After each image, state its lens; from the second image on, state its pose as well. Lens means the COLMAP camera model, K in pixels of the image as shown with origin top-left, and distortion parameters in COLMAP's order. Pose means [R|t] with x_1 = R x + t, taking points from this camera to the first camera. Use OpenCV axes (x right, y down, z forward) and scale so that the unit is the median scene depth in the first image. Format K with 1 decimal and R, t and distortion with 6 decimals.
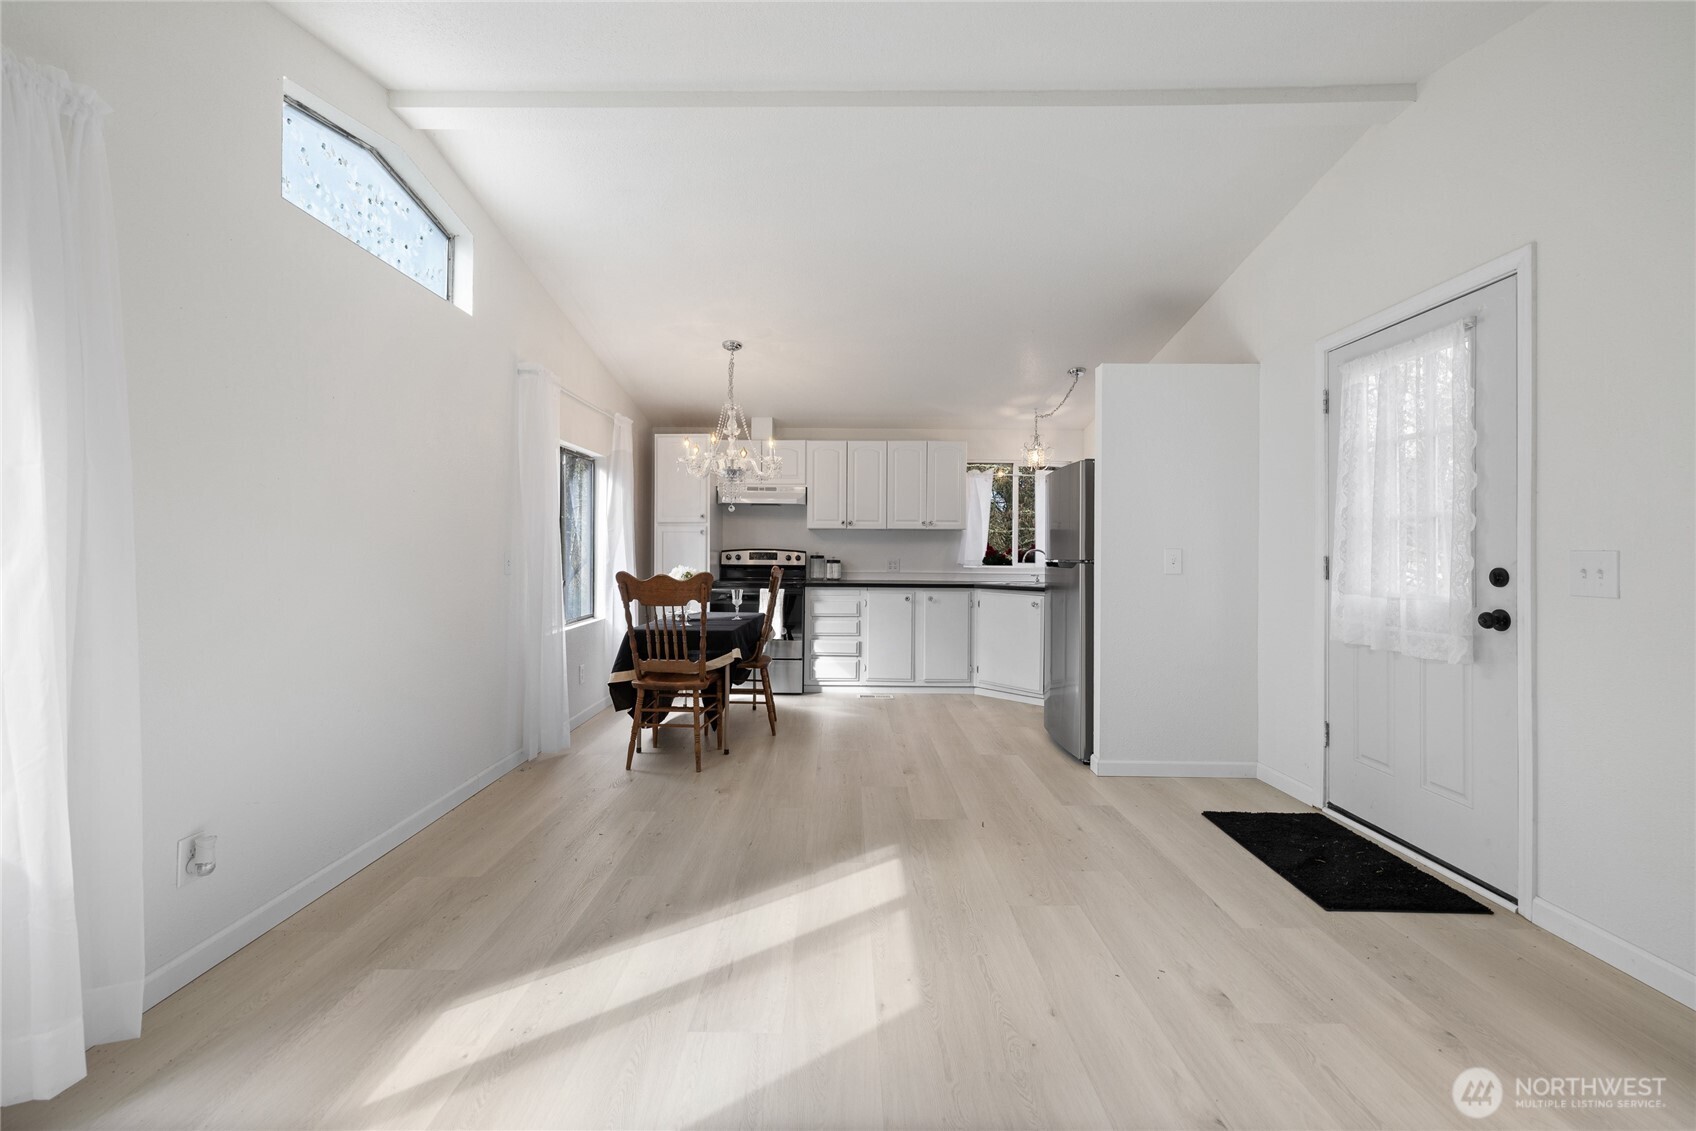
lens RADIAL K [[722.3, 0, 835.5], [0, 722.3, 550.6], [0, 0, 1]] dist [0.001905, 0.000465]
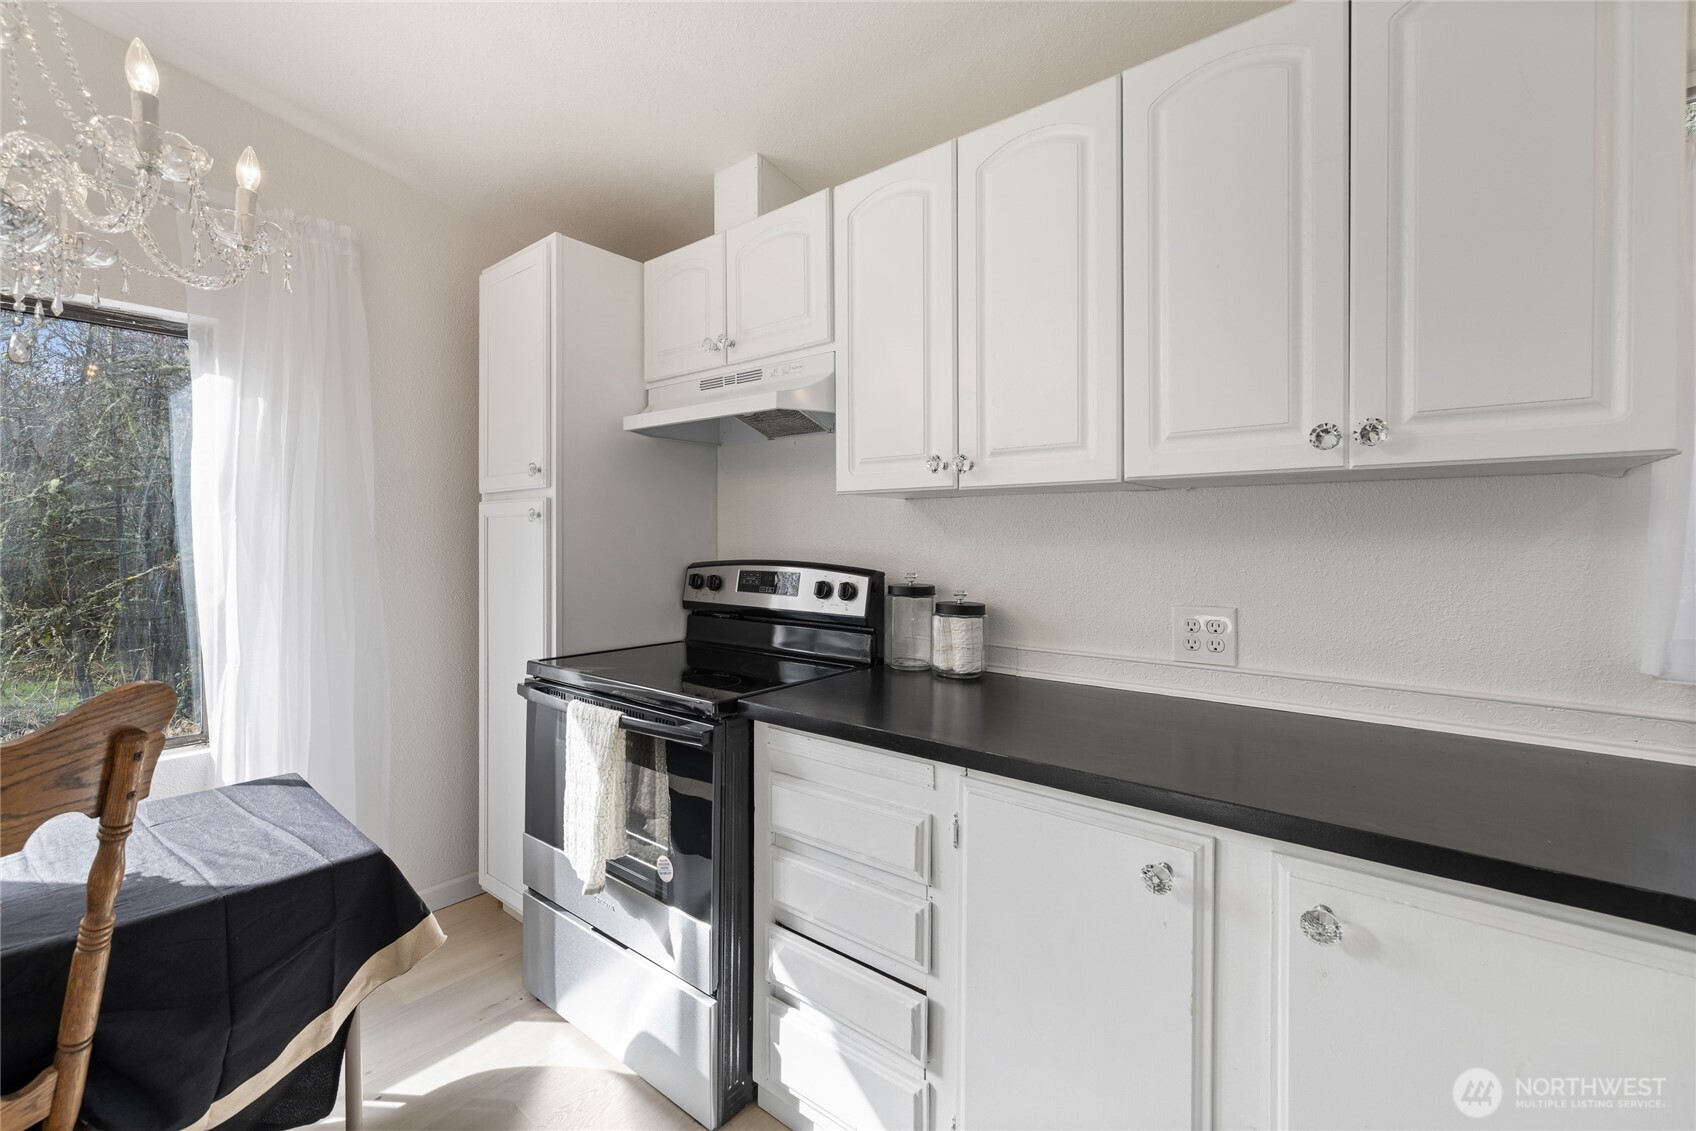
lens RADIAL K [[721.6, 0, 819.3], [0, 721.6, 542.1], [0, 0, 1]] dist [0.000343, -0.000038]
pose [[0.776972, -0.002181, -0.629531, 0.144453], [0.000794, 0.999997, -0.002484, -0.011416], [0.629534, 0.001430, 0.776971, 0.816397]]
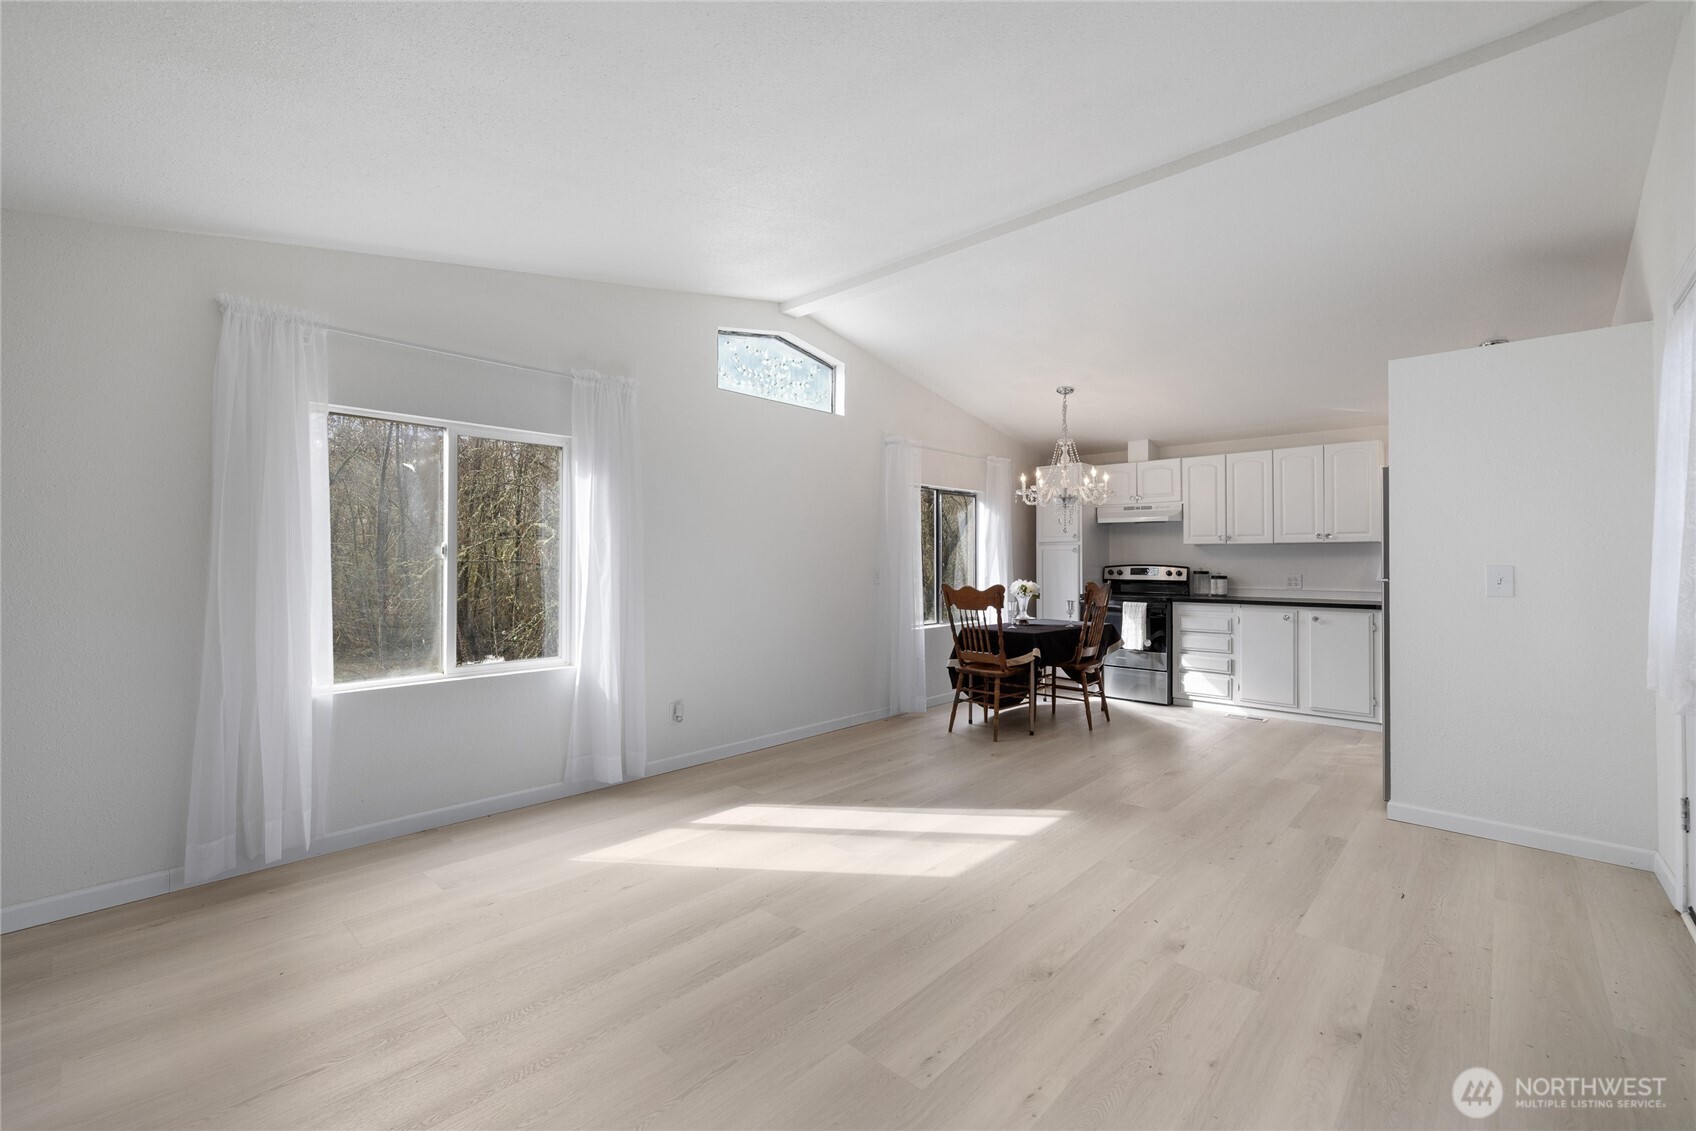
lens RADIAL K [[719.0, 0, 828.1], [0, 719.0, 555.8], [0, 0, 1]] dist [0.000284, -0.000289]
pose [[0.734751, -0.011069, -0.678247, 0.294773], [0.003703, 0.999917, -0.012307, -0.004324], [0.678327, 0.006531, 0.734731, -0.085150]]
